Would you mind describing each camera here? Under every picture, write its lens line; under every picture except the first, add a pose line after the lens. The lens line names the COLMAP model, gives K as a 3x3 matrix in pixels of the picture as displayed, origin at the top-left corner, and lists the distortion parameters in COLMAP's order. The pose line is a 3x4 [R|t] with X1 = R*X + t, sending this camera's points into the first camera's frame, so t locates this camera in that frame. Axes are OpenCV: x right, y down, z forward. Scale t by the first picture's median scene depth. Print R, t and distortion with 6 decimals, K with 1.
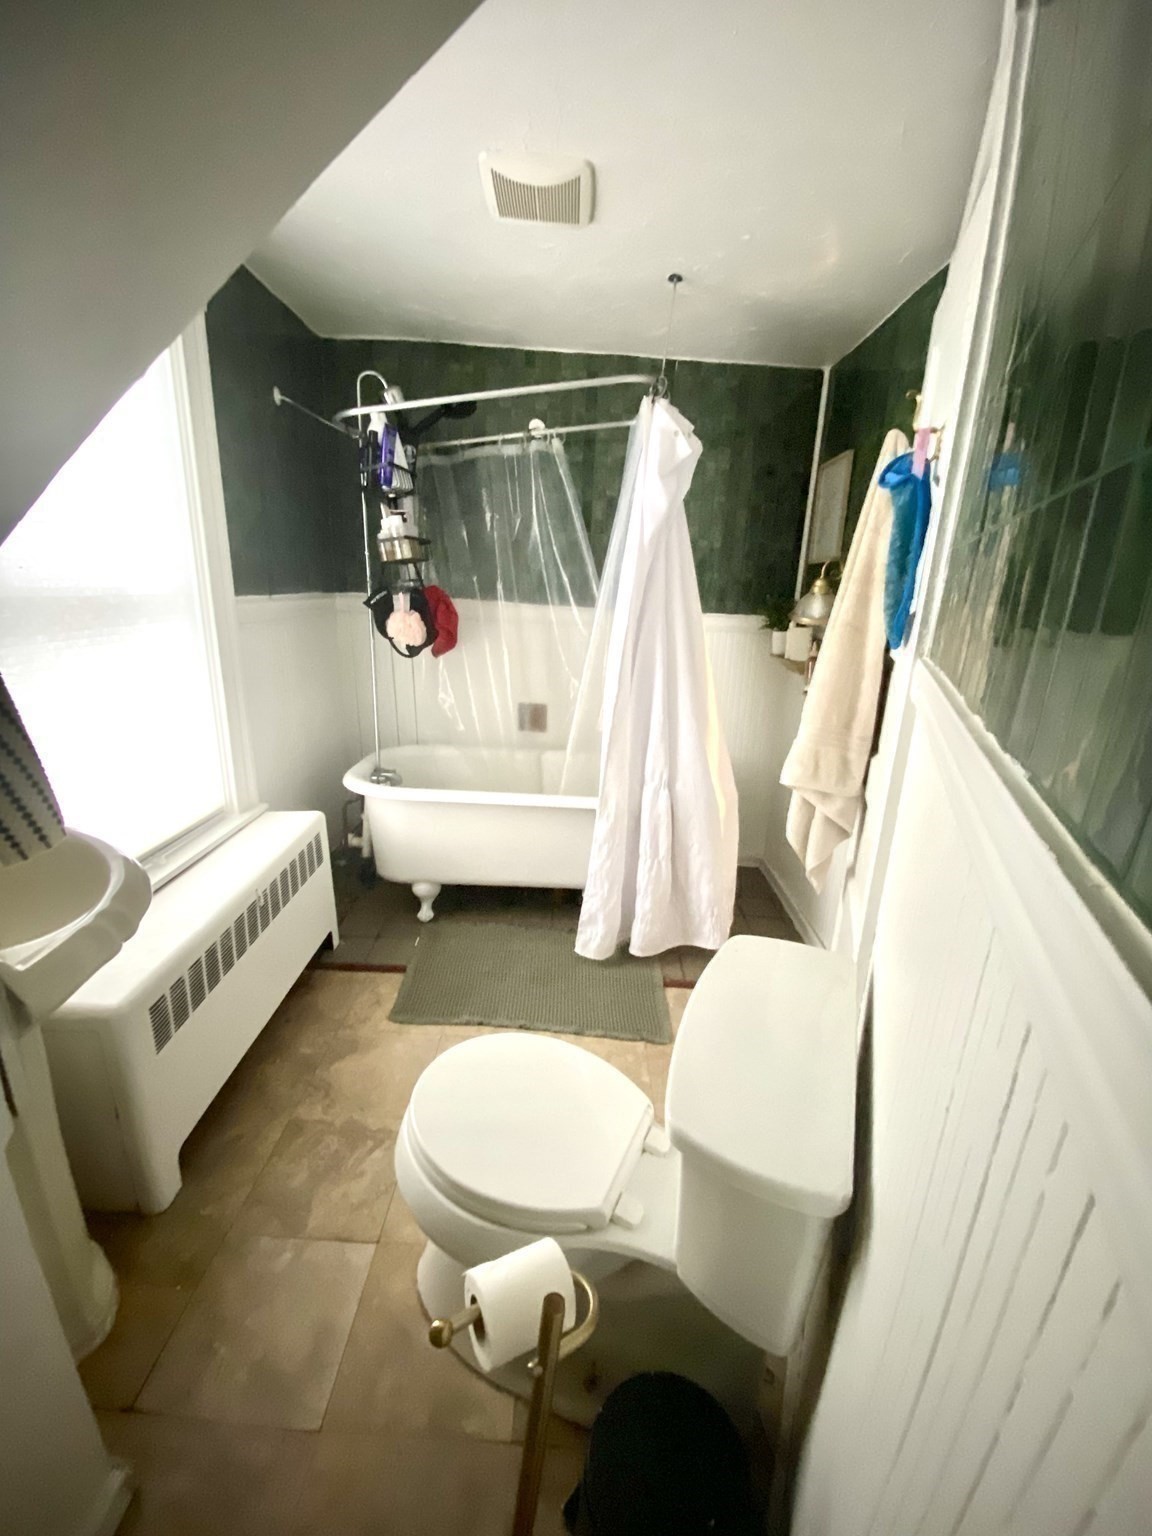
lens RADIAL K [[620.6, 0, 576.0], [0, 620.6, 768.0], [0, 0, 1]] dist [0.000402, -0.024495]
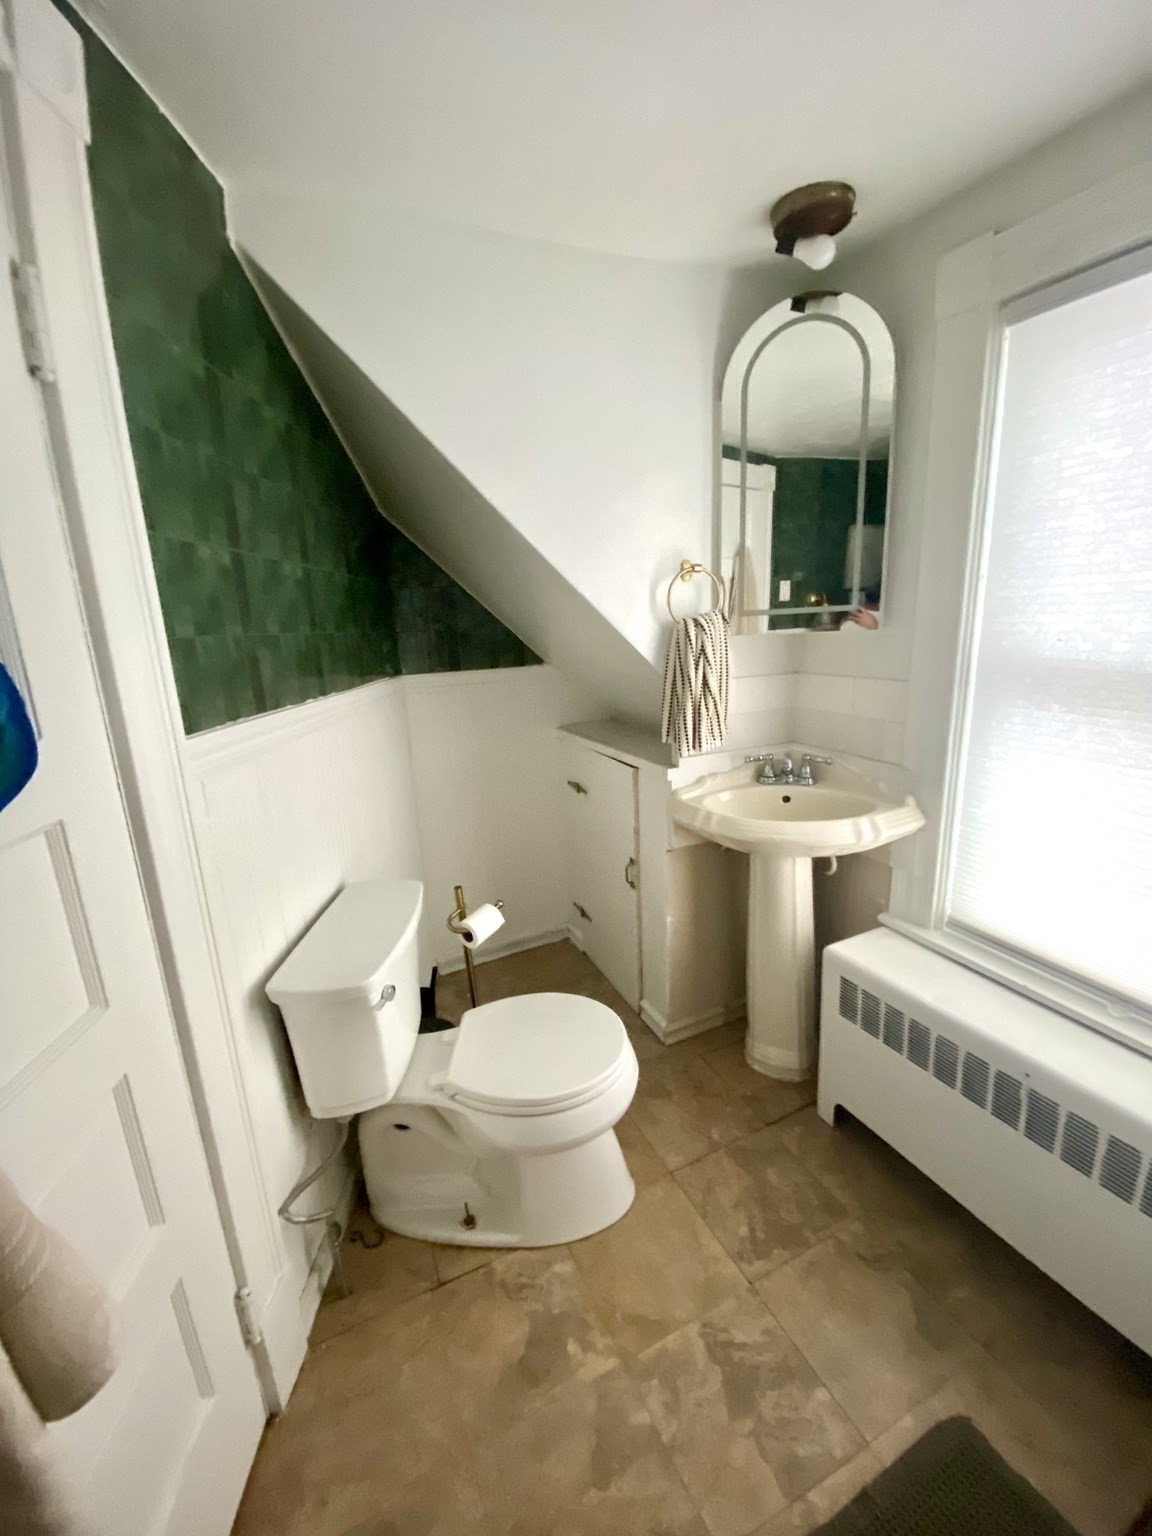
lens RADIAL K [[620.6, 0, 576.0], [0, 620.6, 768.0], [0, 0, 1]] dist [0.000402, -0.024495]
pose [[-0.908607, 0.098620, -0.405843, 0.237861], [-0.111307, 0.879399, 0.462892, -0.431909], [0.402548, 0.465760, -0.788050, 1.304748]]
